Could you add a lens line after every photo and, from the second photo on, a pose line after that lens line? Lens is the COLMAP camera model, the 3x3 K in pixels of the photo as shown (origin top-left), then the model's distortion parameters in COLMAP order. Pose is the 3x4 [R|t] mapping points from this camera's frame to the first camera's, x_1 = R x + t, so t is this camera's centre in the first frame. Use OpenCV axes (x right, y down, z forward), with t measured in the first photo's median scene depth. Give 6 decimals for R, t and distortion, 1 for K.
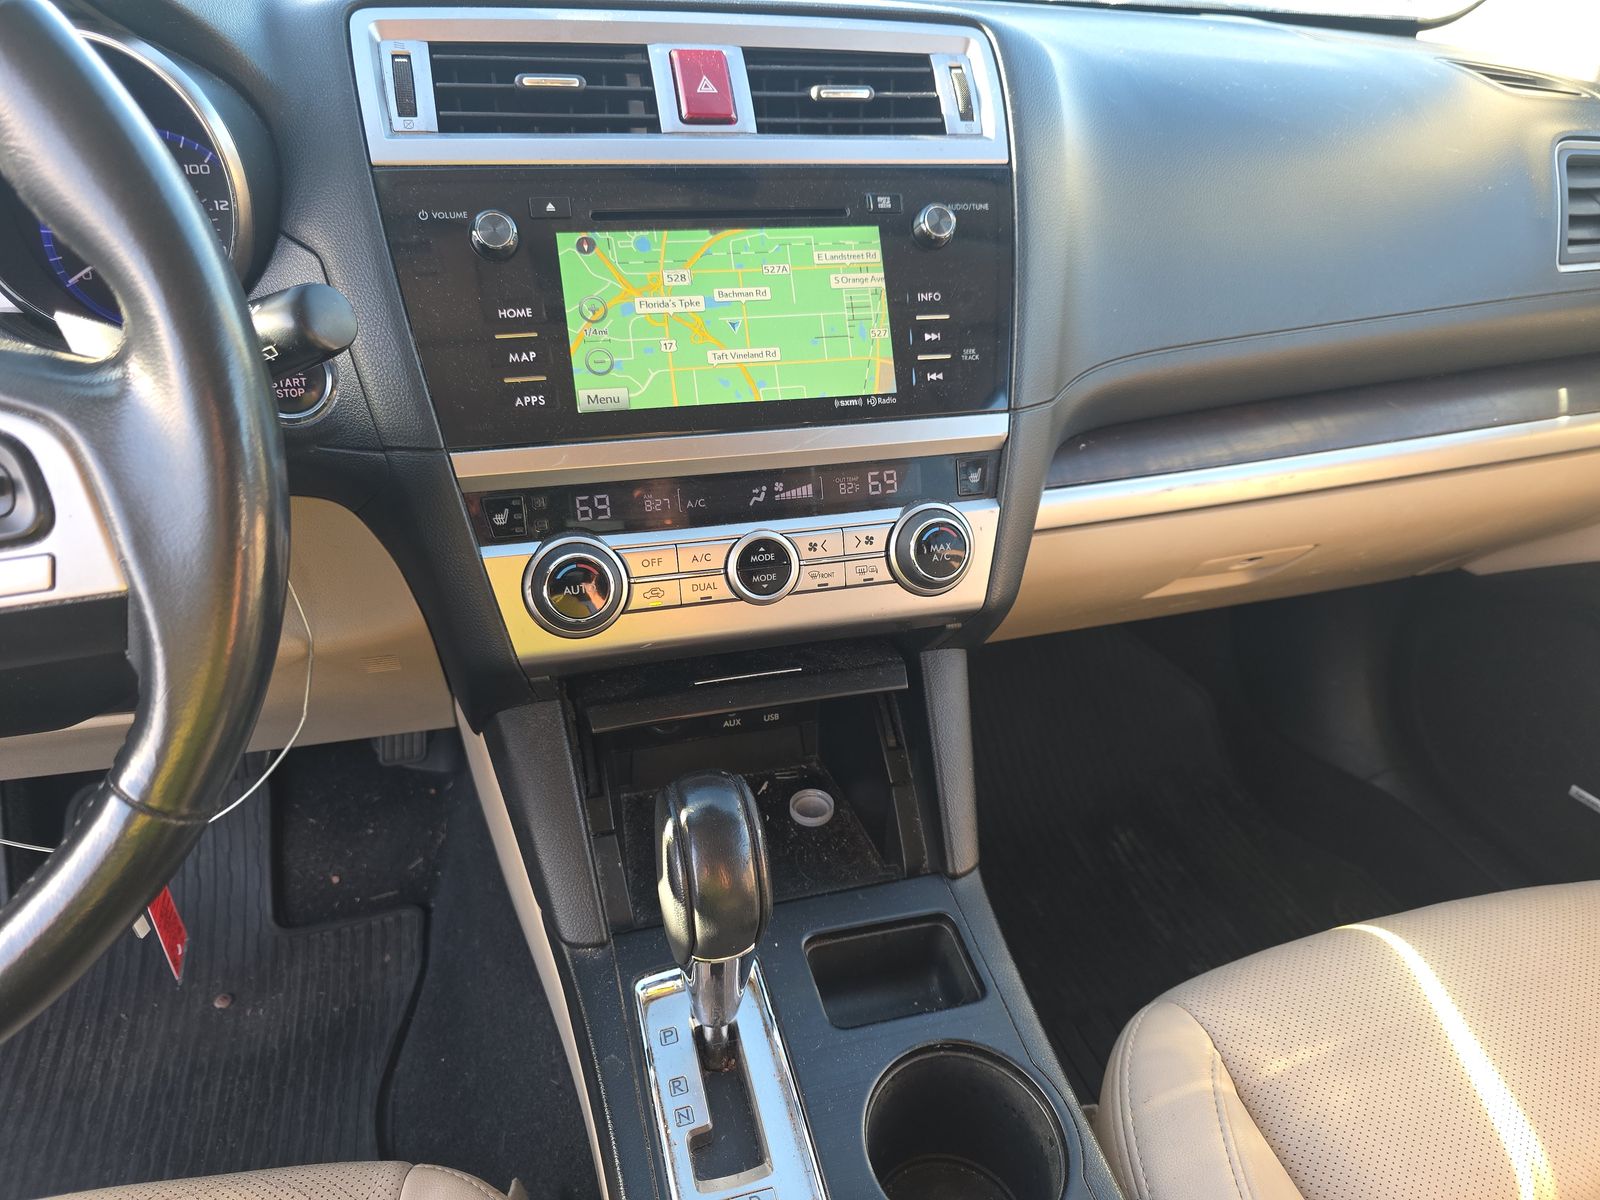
lens RADIAL K [[1054.6, 0, 792.0], [0, 1054.6, 608.0], [0, 0, 1]] dist [0.004448, -0.005339]
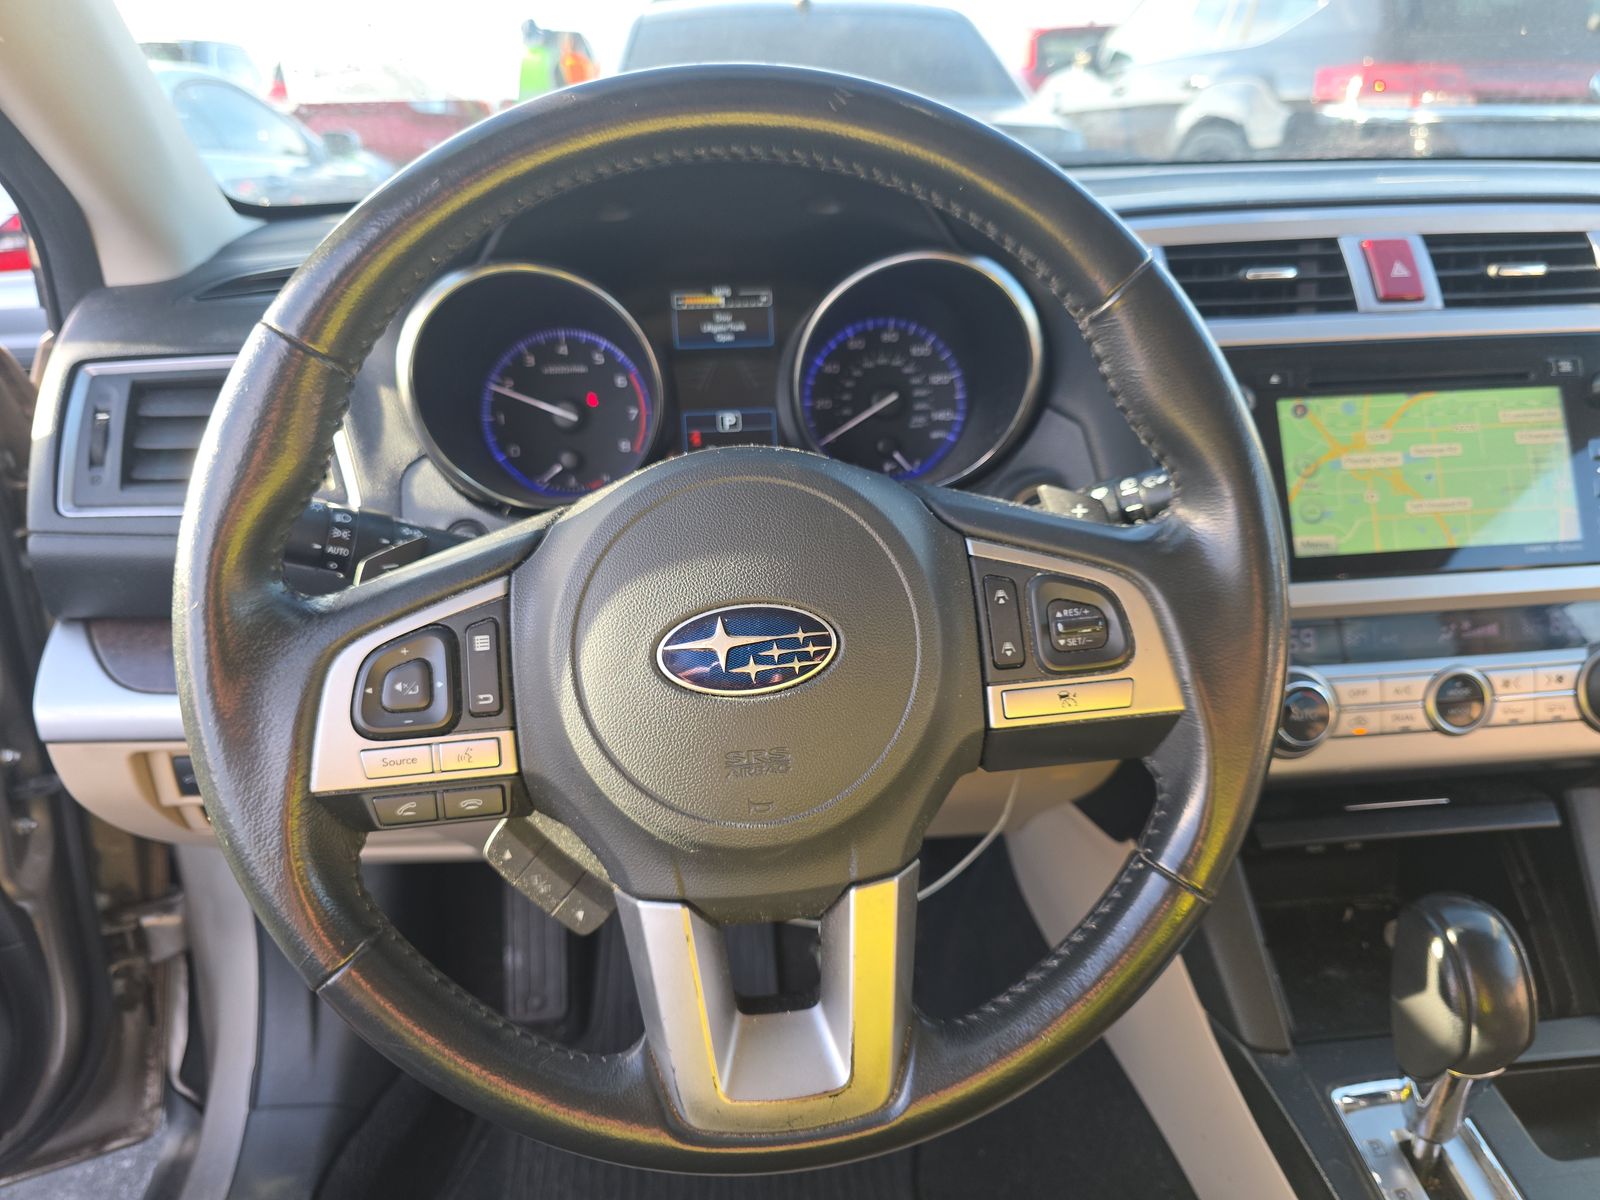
lens RADIAL K [[1054.6, 0, 792.0], [0, 1054.6, 608.0], [0, 0, 1]] dist [0.004448, -0.005339]
pose [[0.978197, 0.025509, -0.206106, -0.470919], [-0.048423, 0.993089, -0.106907, 0.014924], [0.201955, 0.114557, 0.972672, -0.184019]]
